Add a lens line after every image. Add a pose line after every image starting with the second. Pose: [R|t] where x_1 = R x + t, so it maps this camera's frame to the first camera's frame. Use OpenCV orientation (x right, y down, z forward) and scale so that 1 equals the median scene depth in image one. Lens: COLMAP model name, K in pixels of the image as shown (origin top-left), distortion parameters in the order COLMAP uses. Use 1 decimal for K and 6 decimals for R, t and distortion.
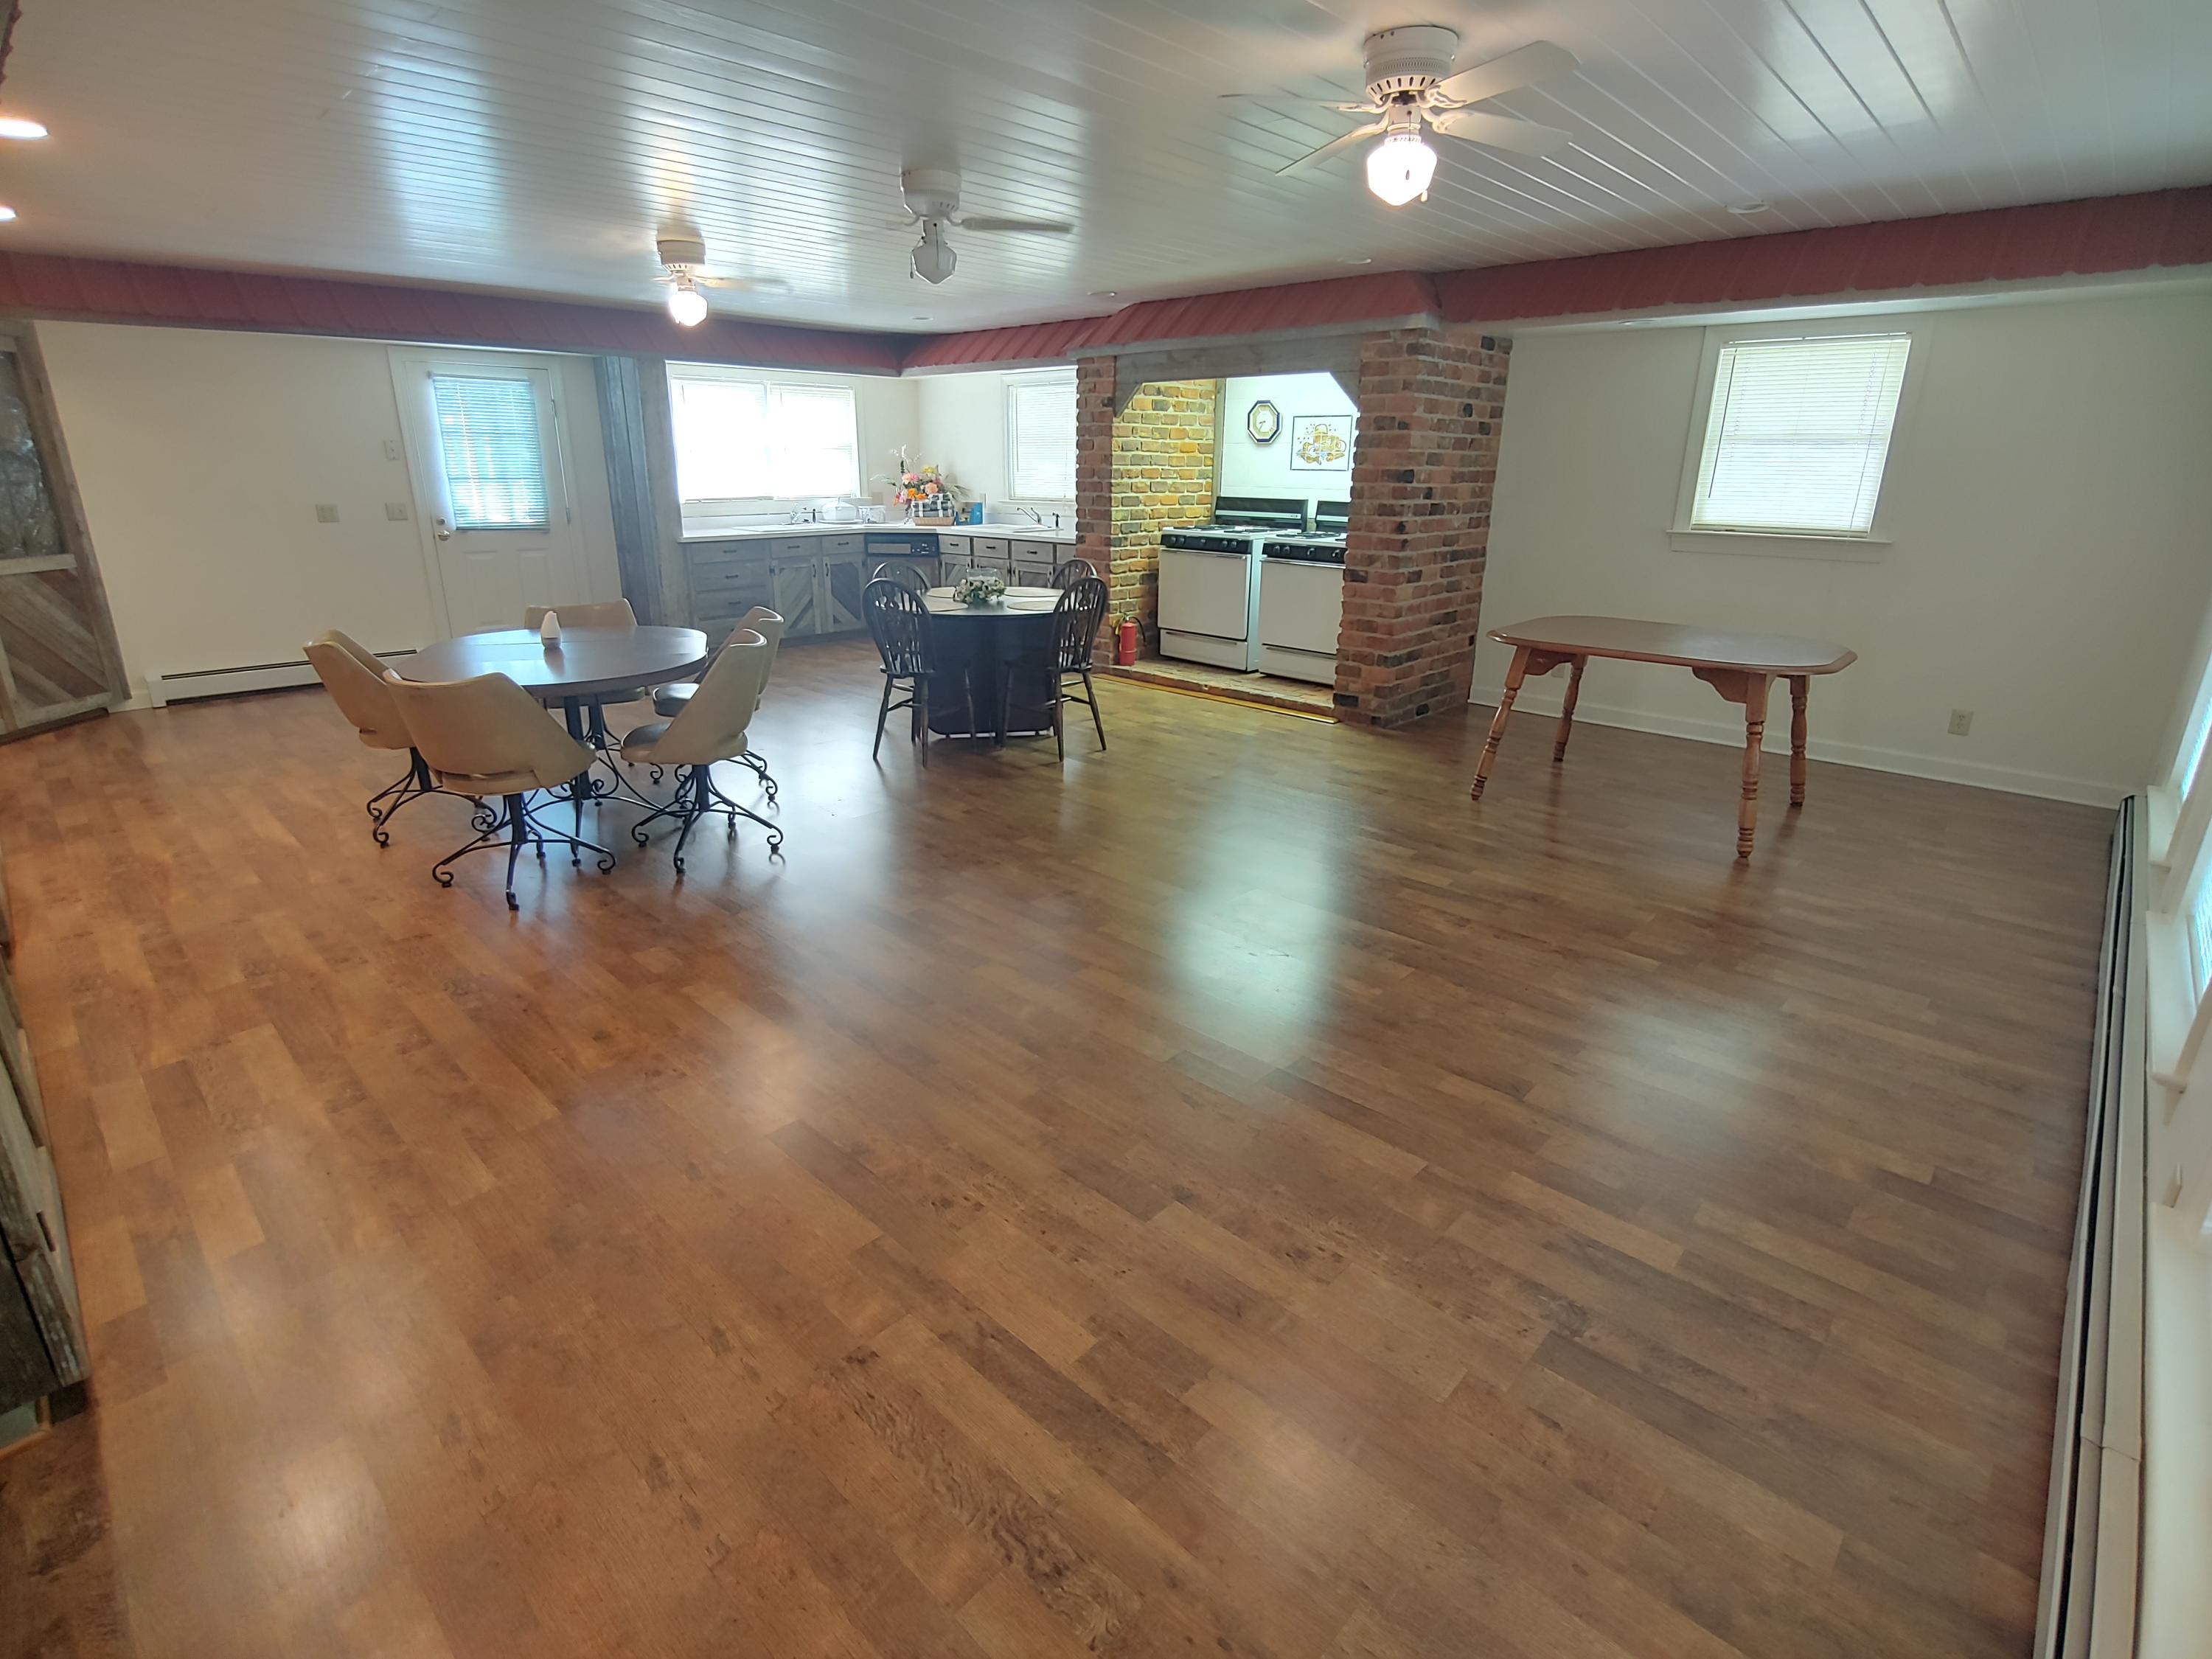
lens RADIAL K [[1058.6, 0, 1100.0], [0, 1058.6, 824.8], [0, 0, 1]] dist [-0.016936, 0.000486]
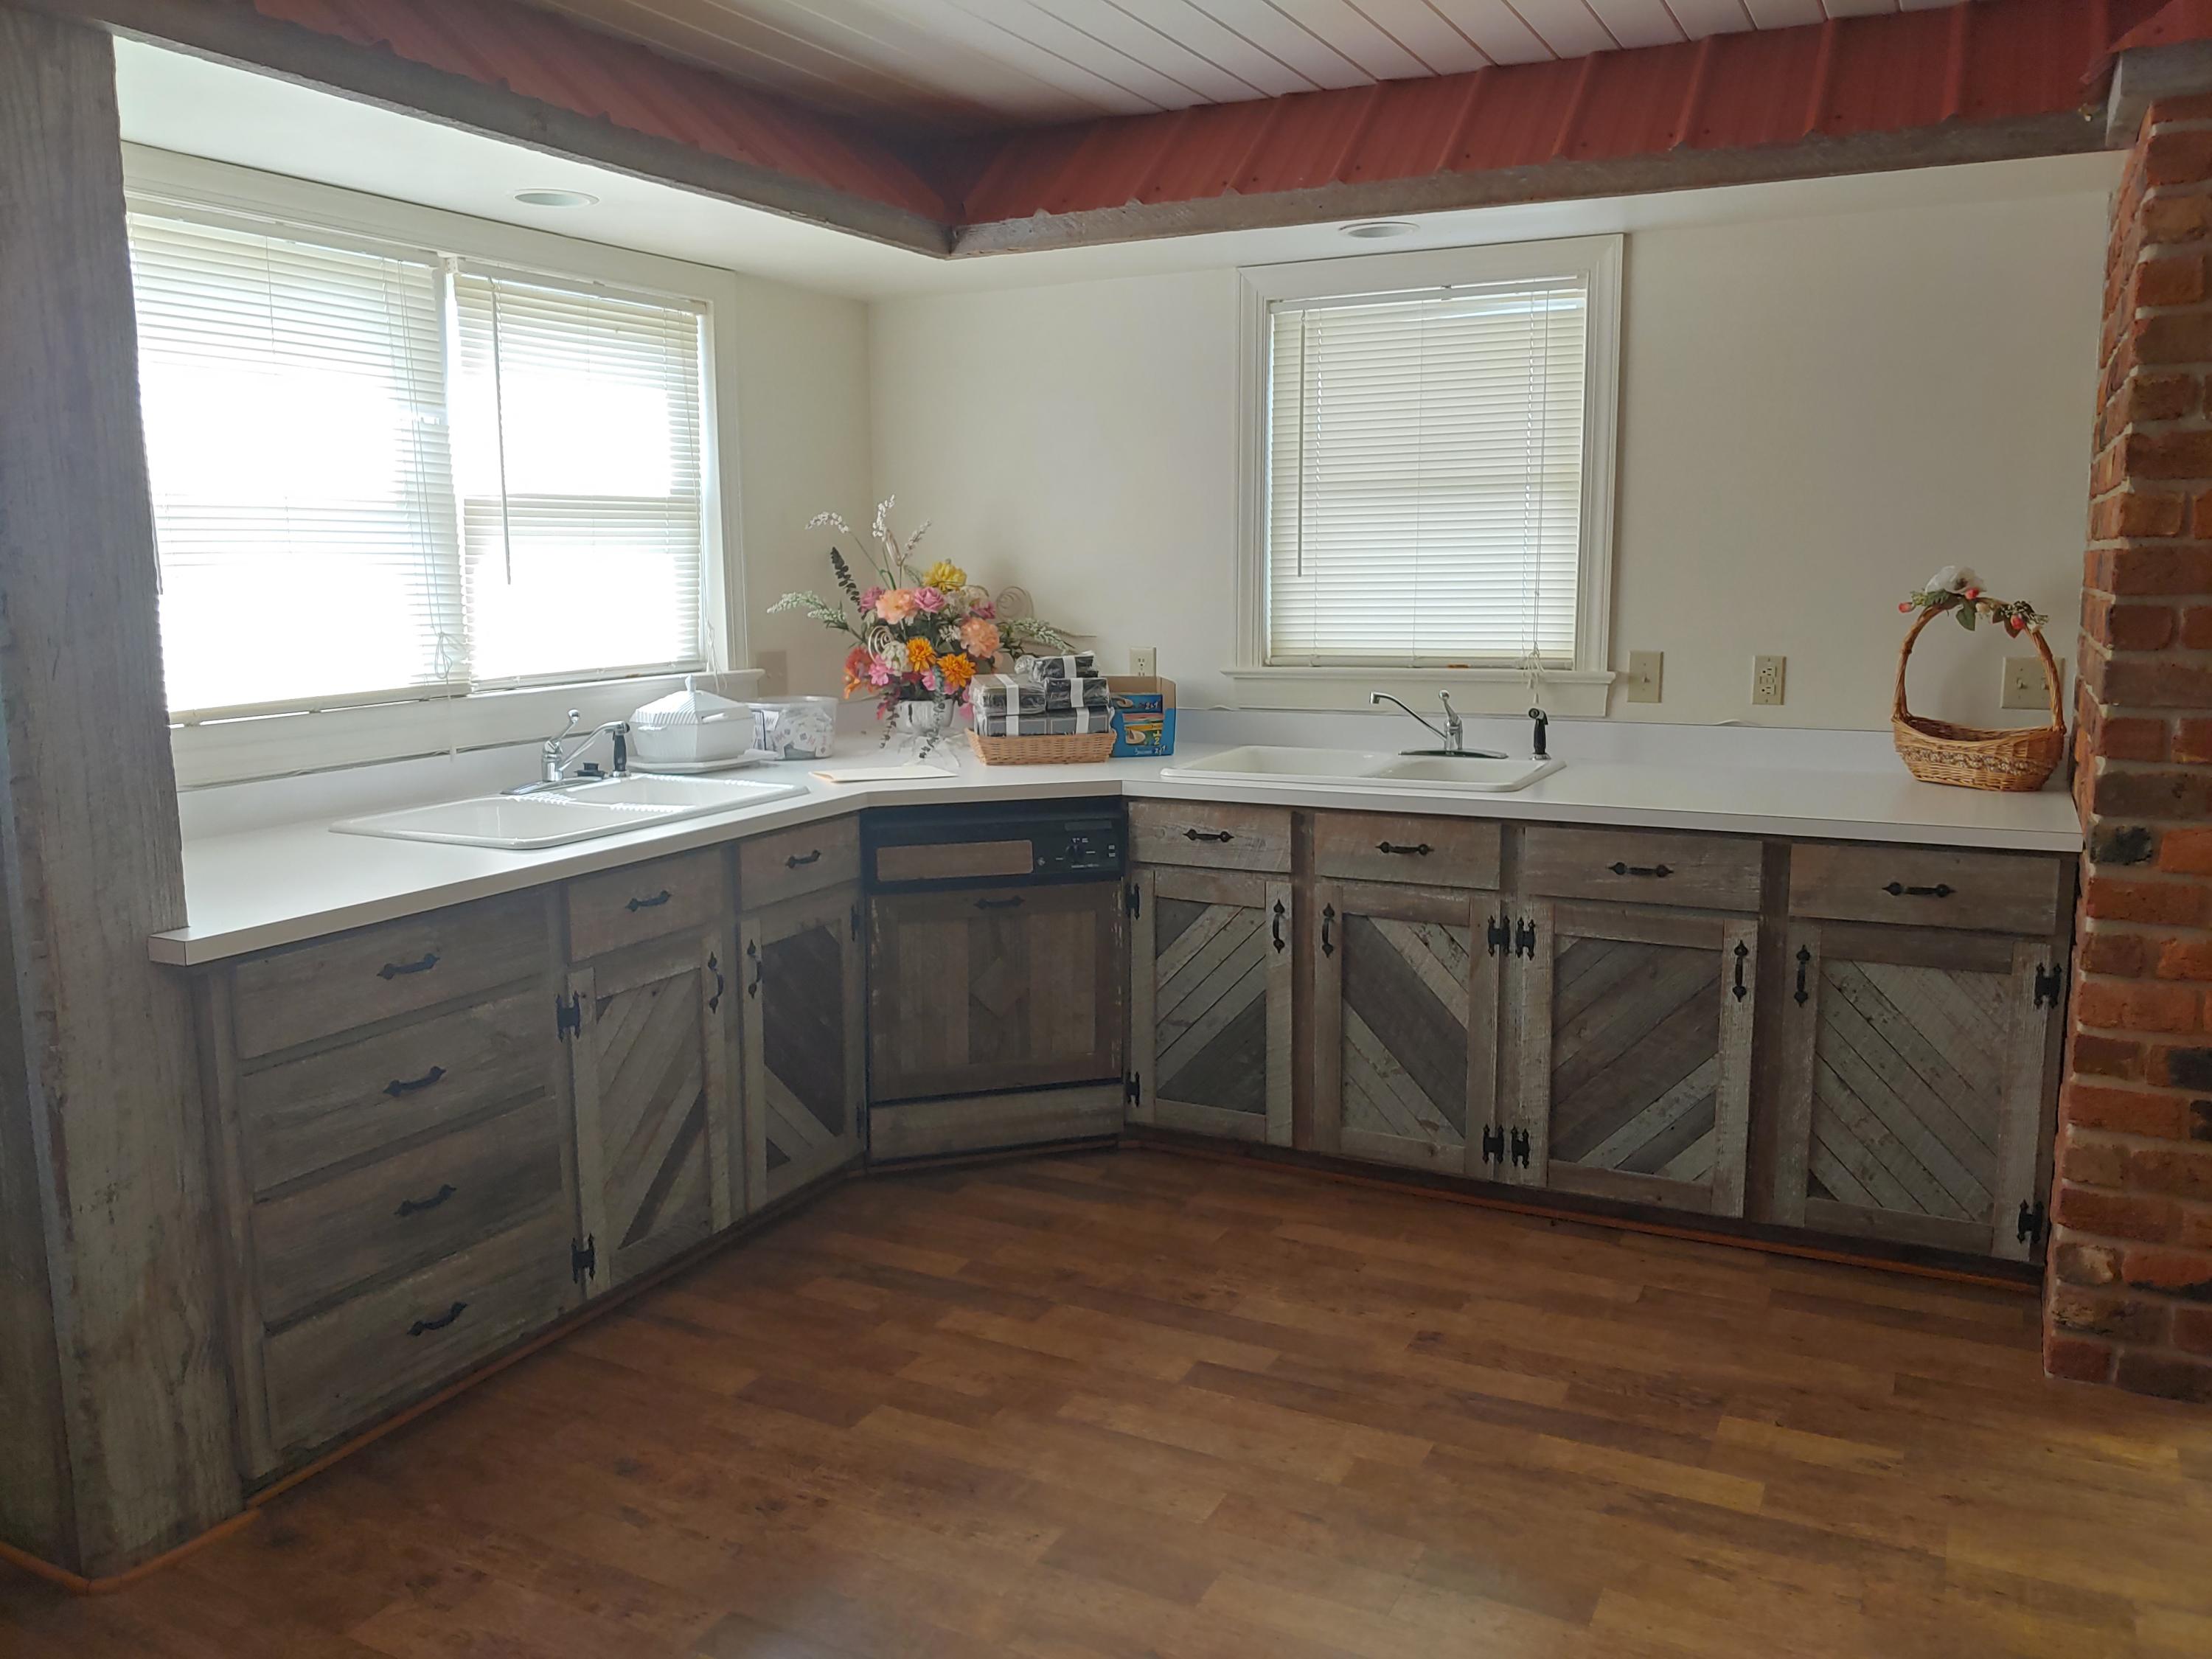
lens RADIAL K [[1699.5, 0, 1099.6], [0, 1699.5, 821.4], [0, 0, 1]] dist [-0.020603, 0.007284]
pose [[0.961879, -0.059148, 0.267004, -0.345026], [0.105450, 0.981048, -0.162557, -0.245272], [-0.252328, 0.184516, 0.949887, 0.722374]]
